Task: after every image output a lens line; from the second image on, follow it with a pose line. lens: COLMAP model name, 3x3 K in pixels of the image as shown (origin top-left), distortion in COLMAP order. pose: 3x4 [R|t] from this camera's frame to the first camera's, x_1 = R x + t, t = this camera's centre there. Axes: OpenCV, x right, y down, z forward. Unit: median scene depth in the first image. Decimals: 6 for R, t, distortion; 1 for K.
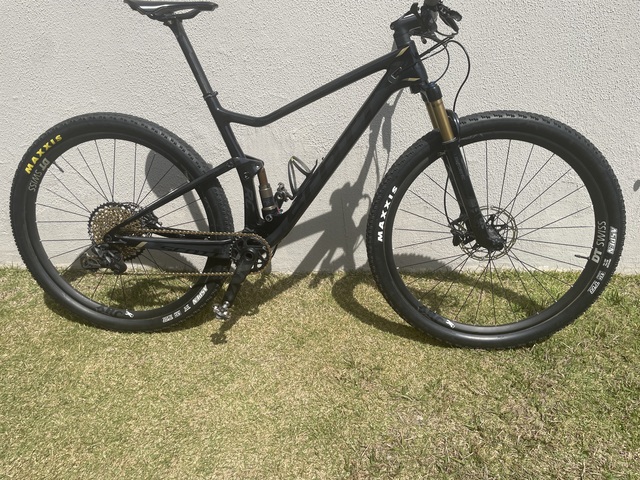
lens RADIAL K [[472.6, 0, 318.5], [0, 472.6, 236.0], [0, 0, 1]] dist [0.069448, -0.091294]
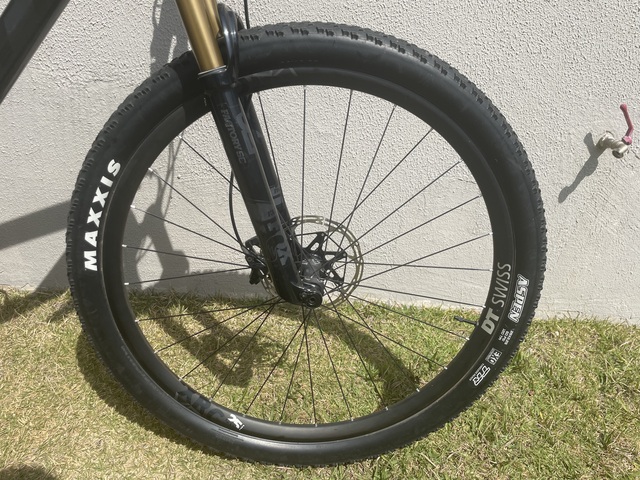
lens RADIAL K [[479.3, 0, 320.0], [0, 479.3, 240.0], [0, 0, 1]] dist [0.068534, -0.095955]
pose [[0.985408, 0.072268, 0.154105, 0.290558], [-0.081486, 0.995191, 0.054355, -0.067610], [-0.149436, -0.066119, 0.986558, 0.478003]]
